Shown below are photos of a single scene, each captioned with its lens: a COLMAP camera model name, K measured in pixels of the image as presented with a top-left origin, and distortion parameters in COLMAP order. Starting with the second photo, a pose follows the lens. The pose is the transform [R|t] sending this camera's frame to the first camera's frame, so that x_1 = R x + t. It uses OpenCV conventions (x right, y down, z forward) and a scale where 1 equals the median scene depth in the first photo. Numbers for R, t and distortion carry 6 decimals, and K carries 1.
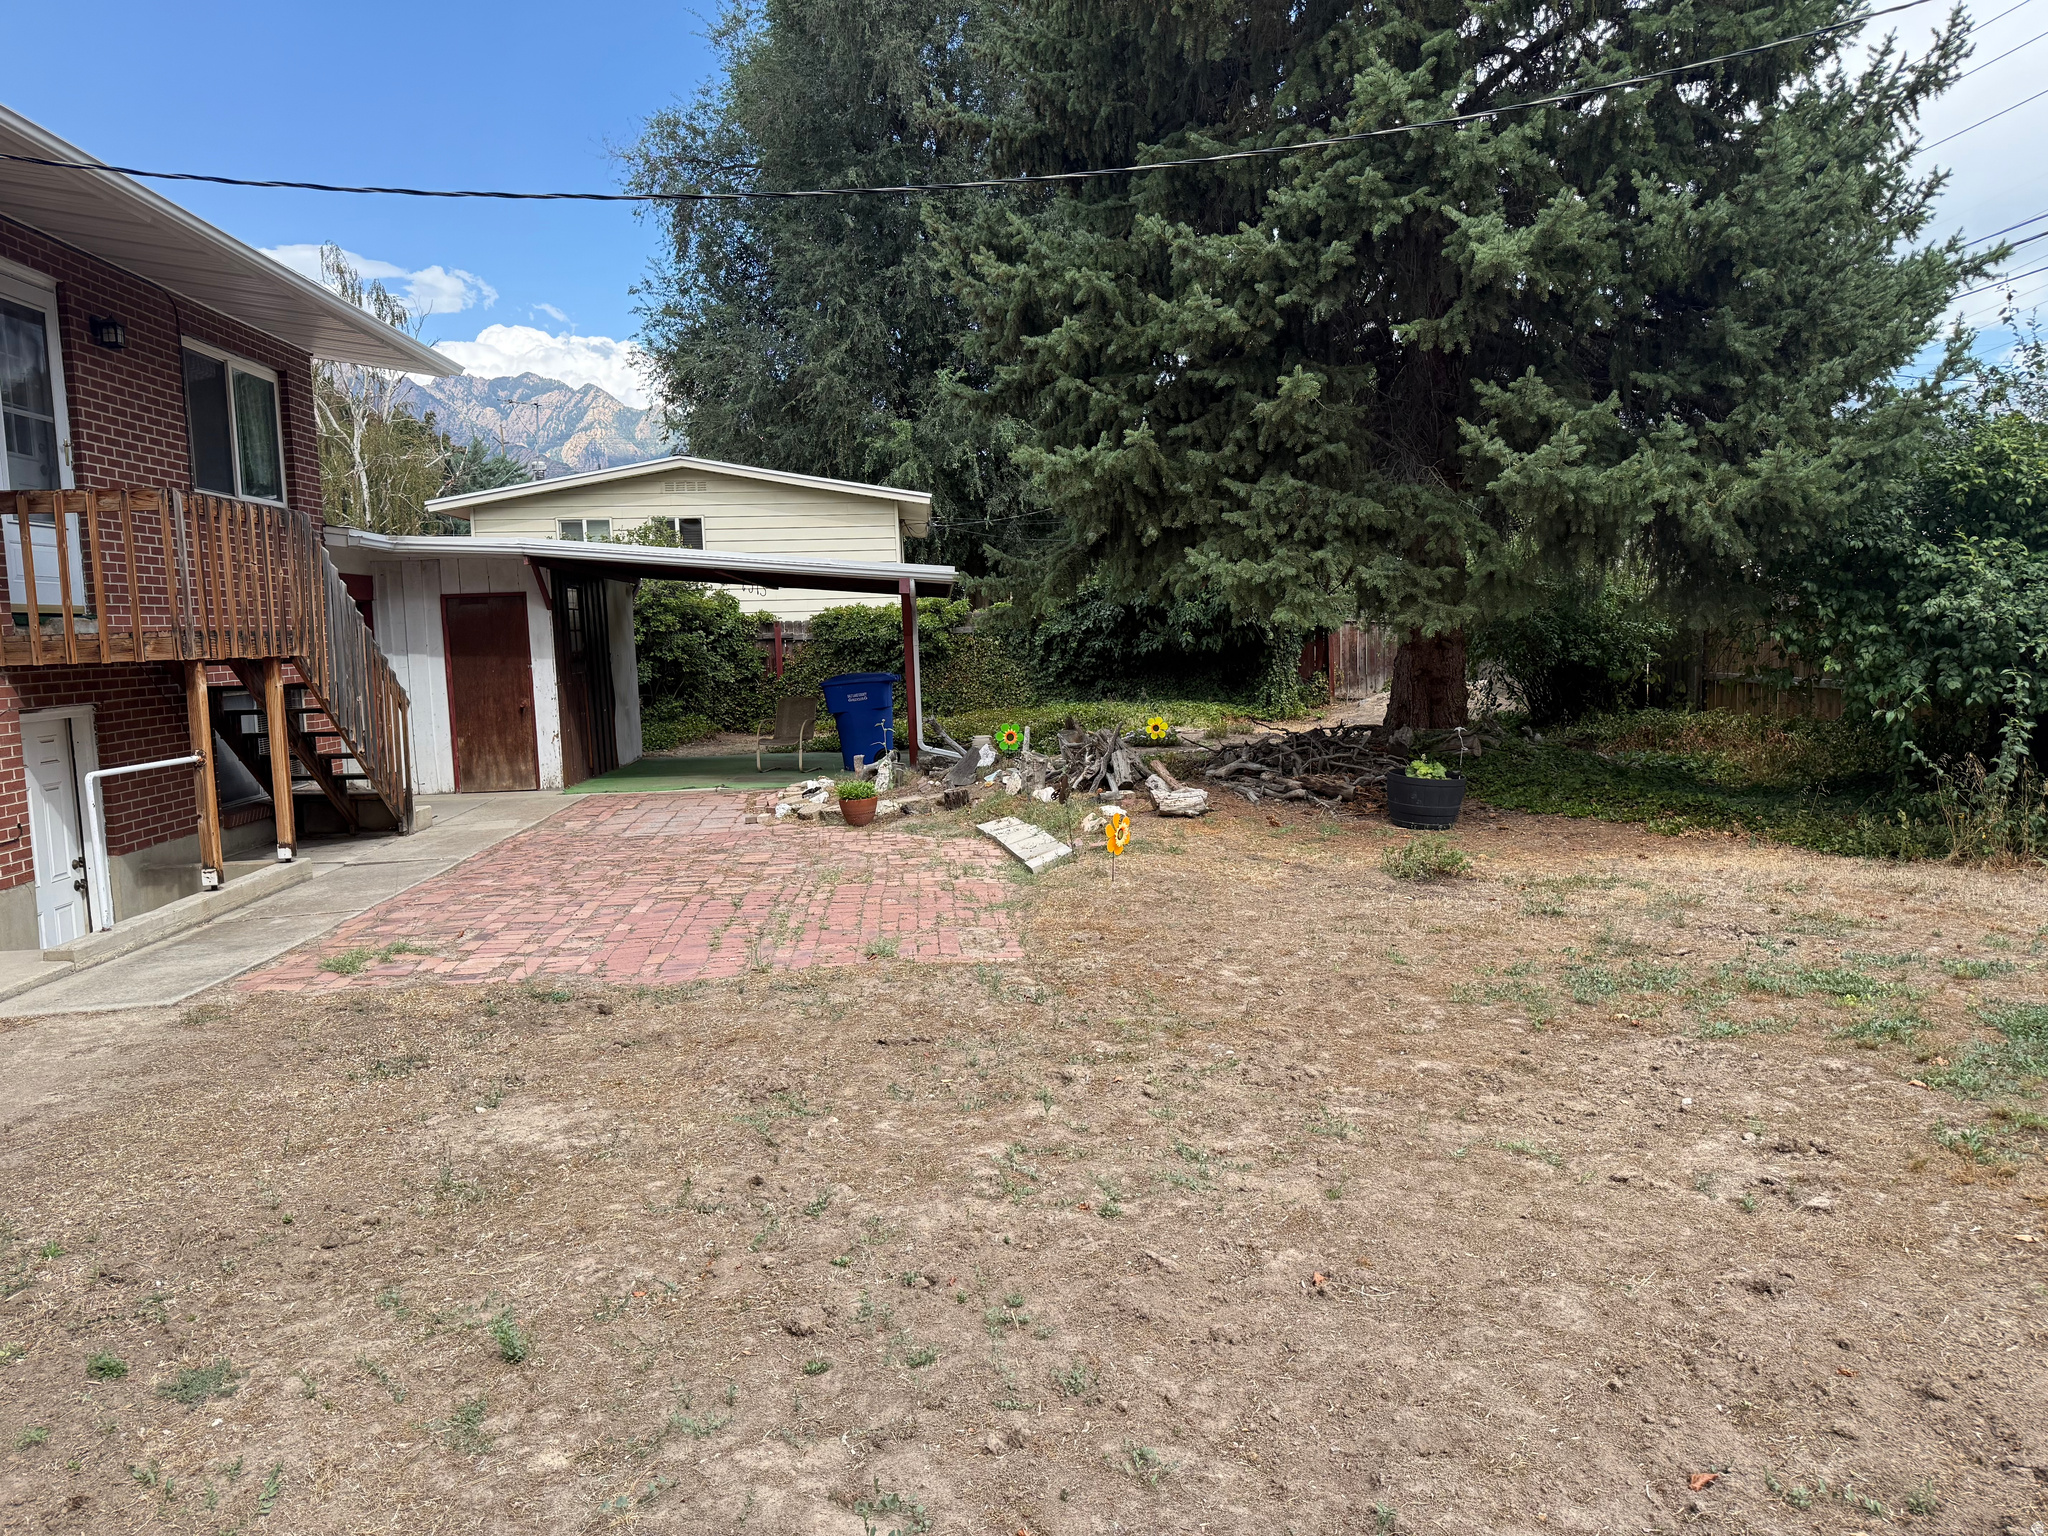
lens RADIAL K [[1601.4, 0, 1024.0], [0, 1601.4, 768.0], [0, 0, 1]] dist [0.036344, -0.085206]
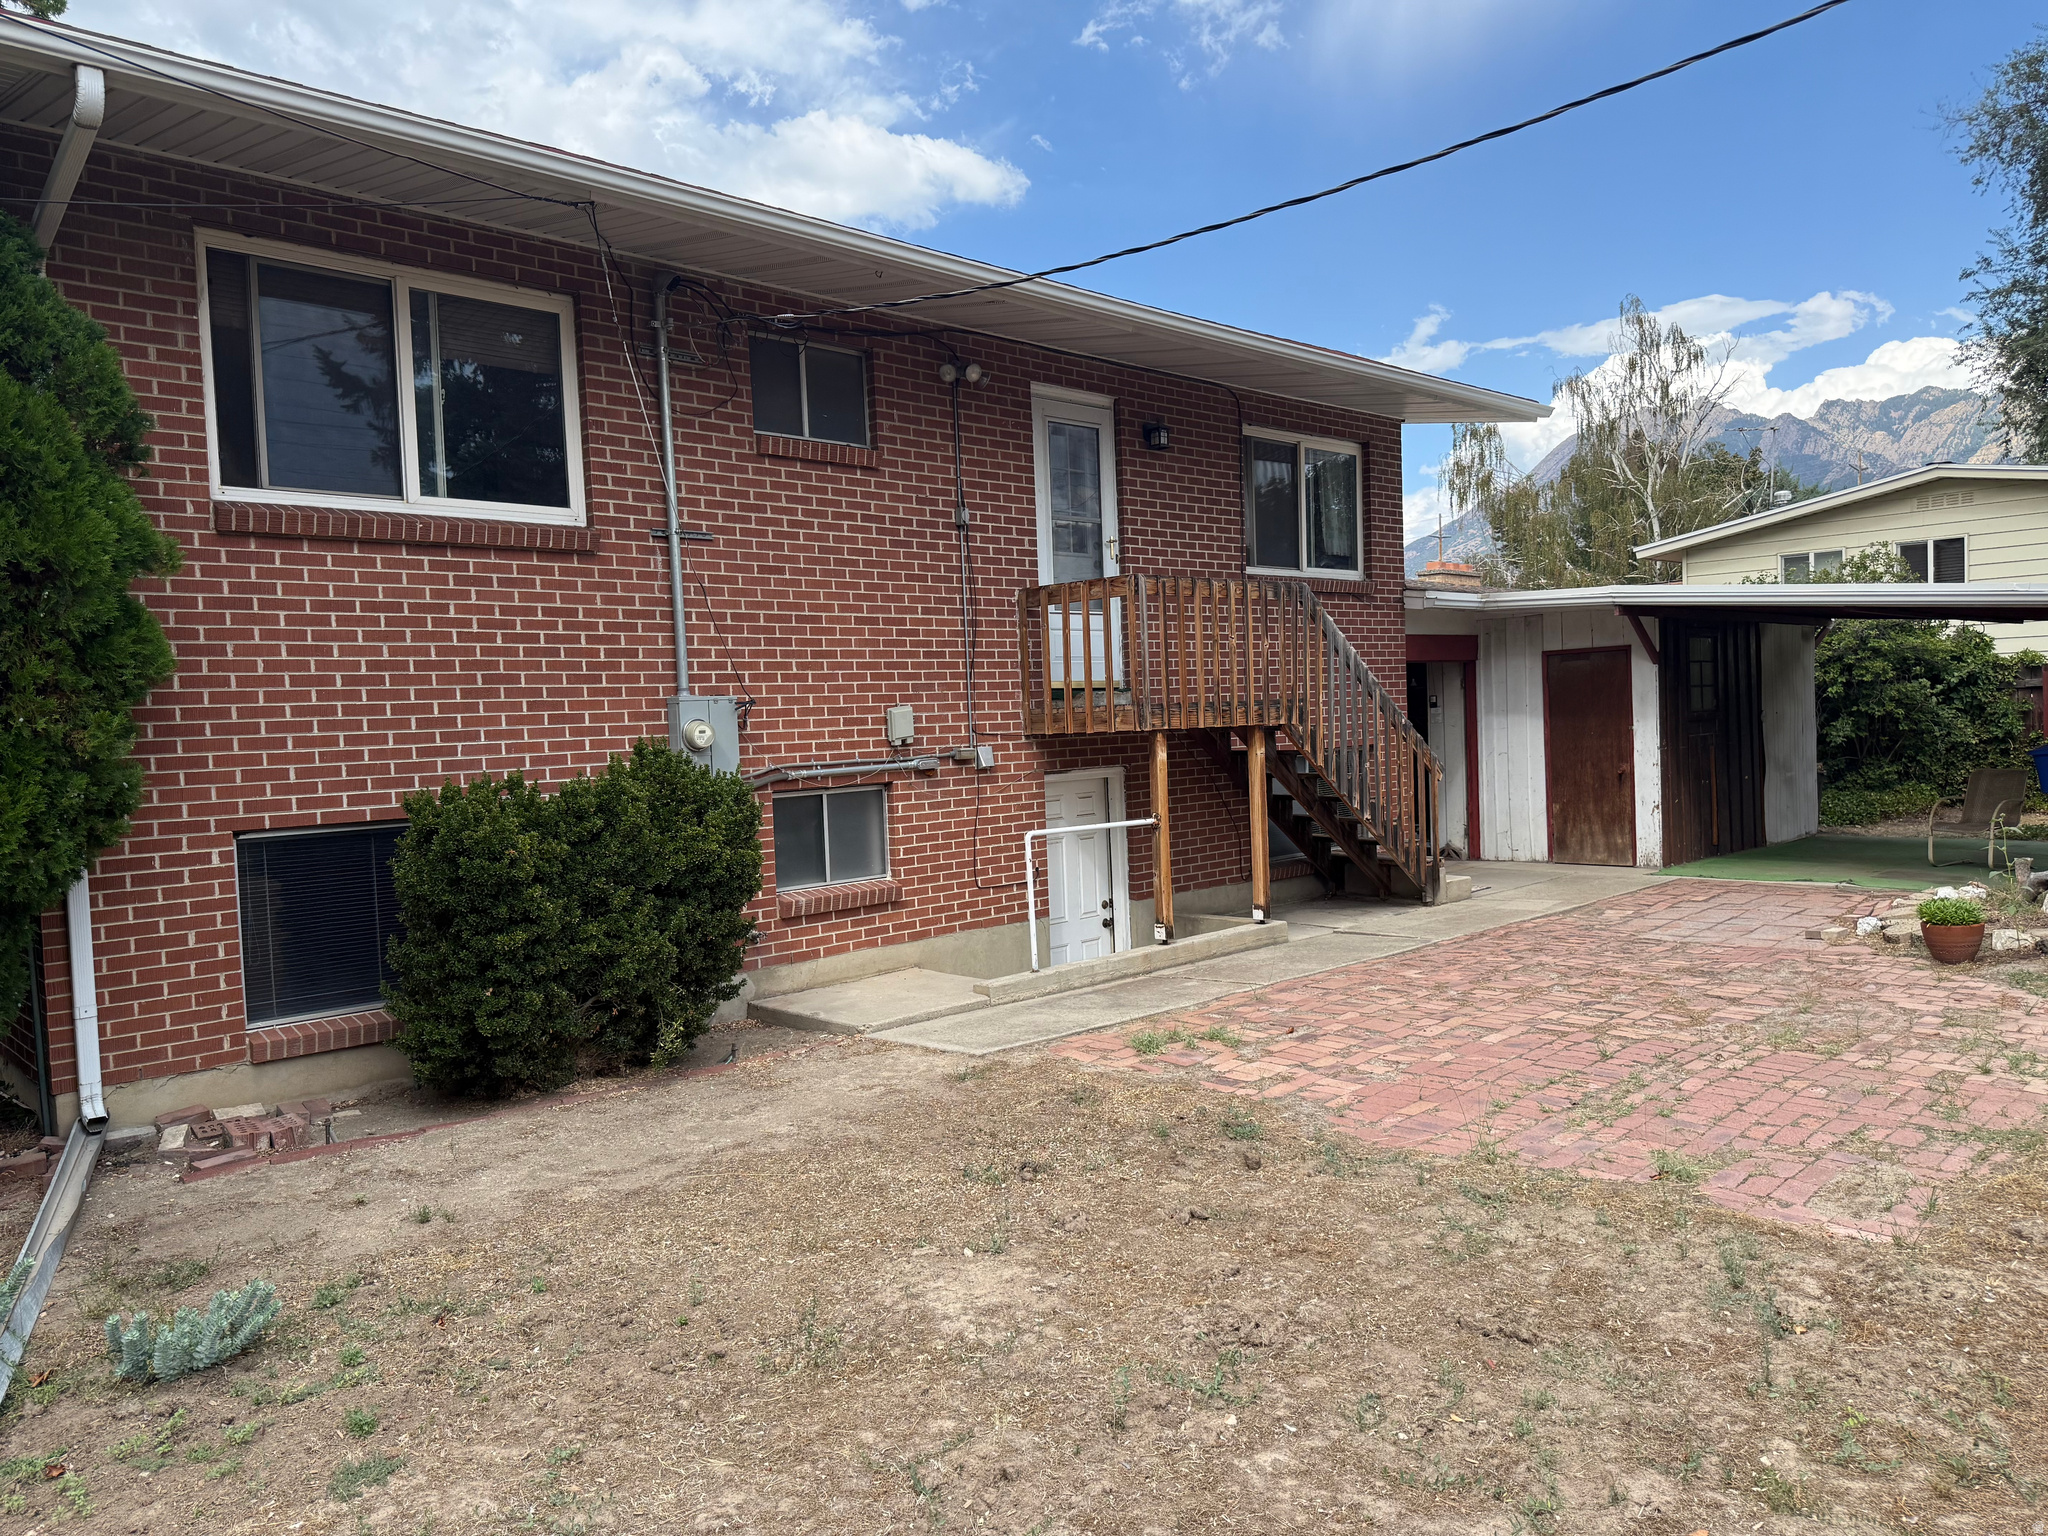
lens RADIAL K [[1448.6, 0, 1030.4], [0, 1448.6, 764.0], [0, 0, 1]] dist [0.144512, -0.234522]
pose [[0.589860, 0.028474, -0.807003, 0.177411], [-0.044901, 0.998989, 0.002428, -0.033845], [0.806256, 0.034803, 0.590542, 0.278959]]
